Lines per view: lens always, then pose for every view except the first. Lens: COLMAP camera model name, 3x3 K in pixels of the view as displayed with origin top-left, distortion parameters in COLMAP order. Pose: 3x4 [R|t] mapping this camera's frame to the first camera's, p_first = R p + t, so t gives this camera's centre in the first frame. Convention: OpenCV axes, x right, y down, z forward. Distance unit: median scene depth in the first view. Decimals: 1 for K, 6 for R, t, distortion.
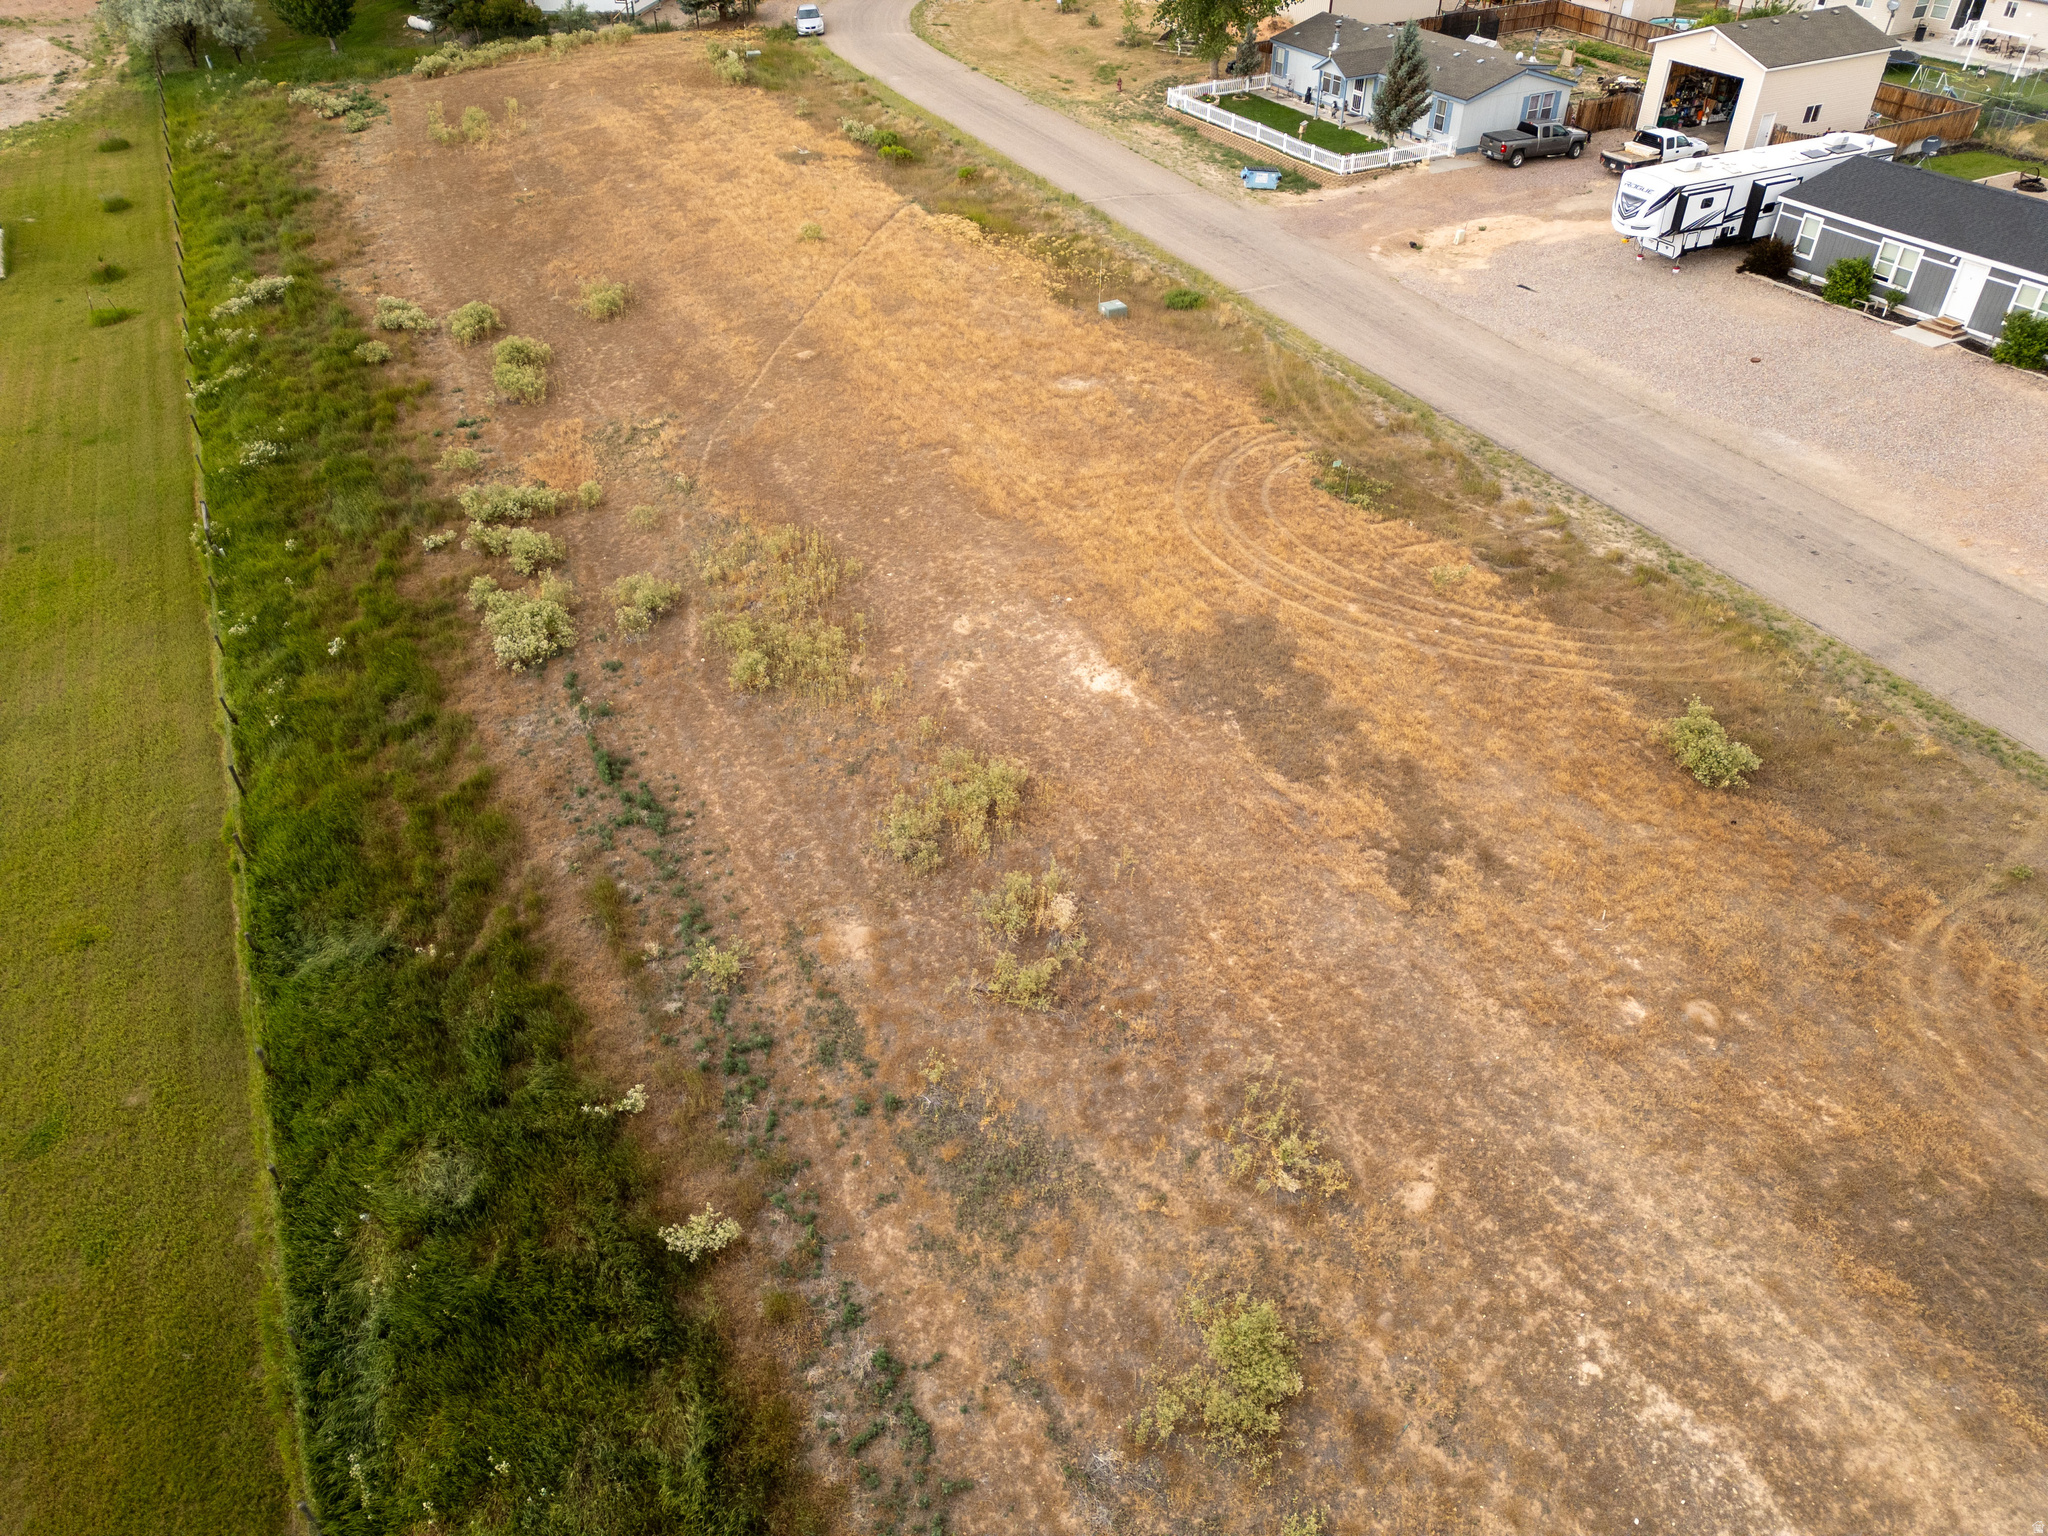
lens RADIAL K [[1428.3, 0, 1027.6], [0, 1428.3, 765.8], [0, 0, 1]] dist [0.077736, -0.073273]
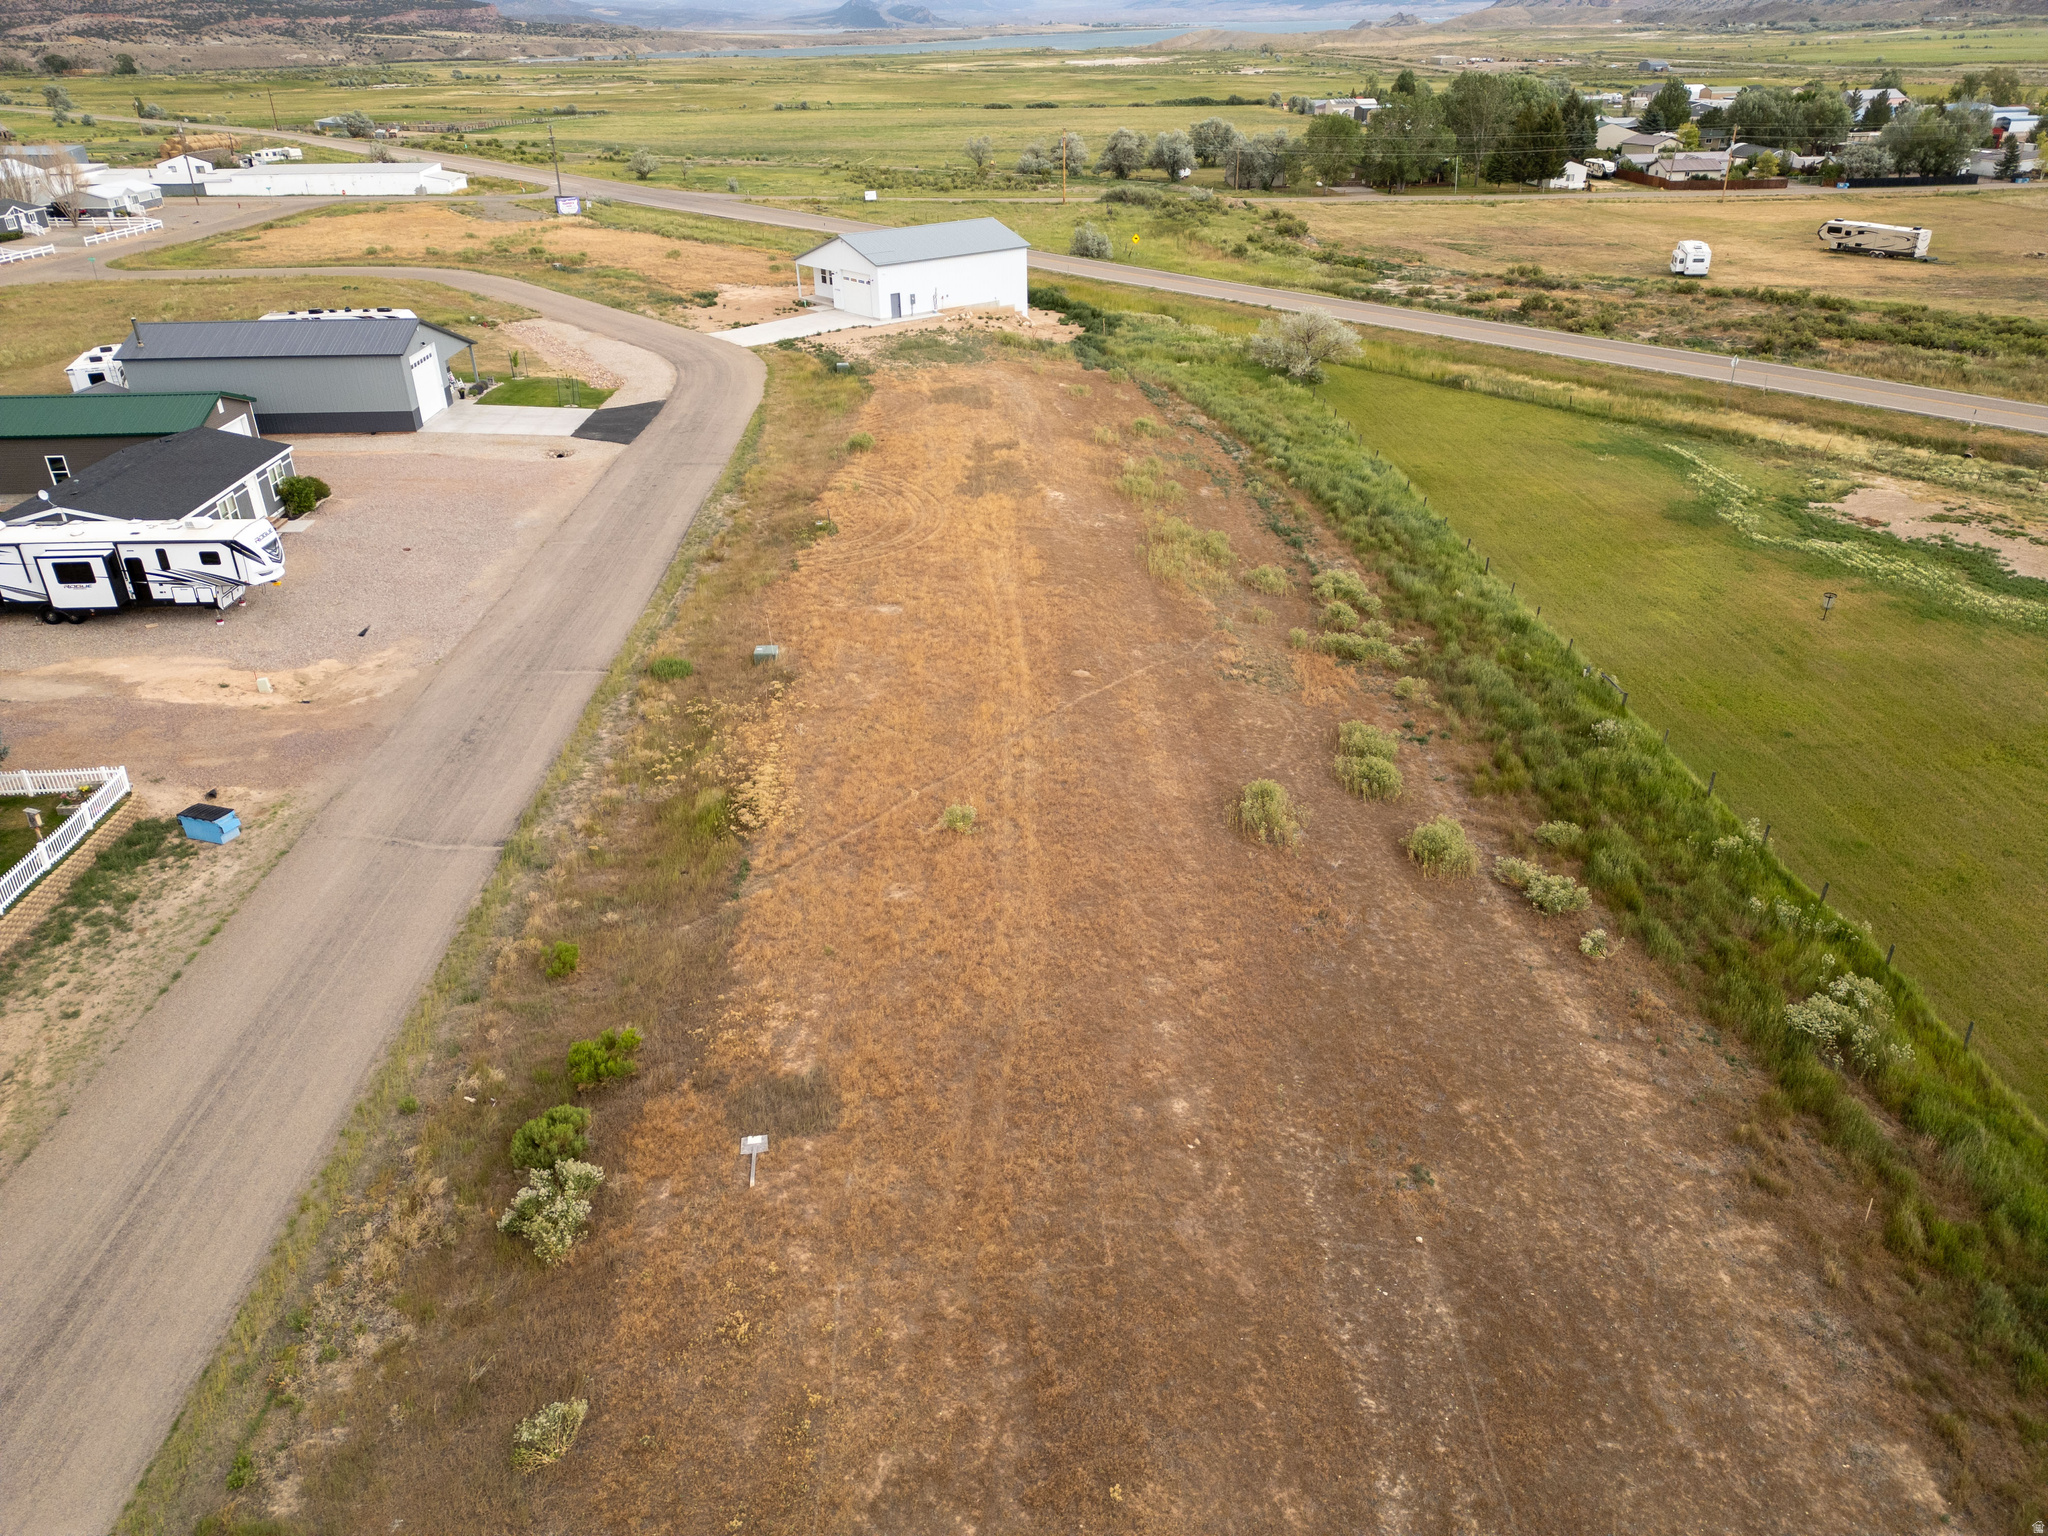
lens RADIAL K [[1422.4, 0, 1026.2], [0, 1422.4, 774.8], [0, 0, 1]] dist [0.078753, -0.075413]
pose [[-0.913615, -0.172096, 0.368362, -0.627625], [0.261516, 0.444978, 0.856507, -1.407830], [-0.311314, 0.878850, -0.361533, 1.806490]]
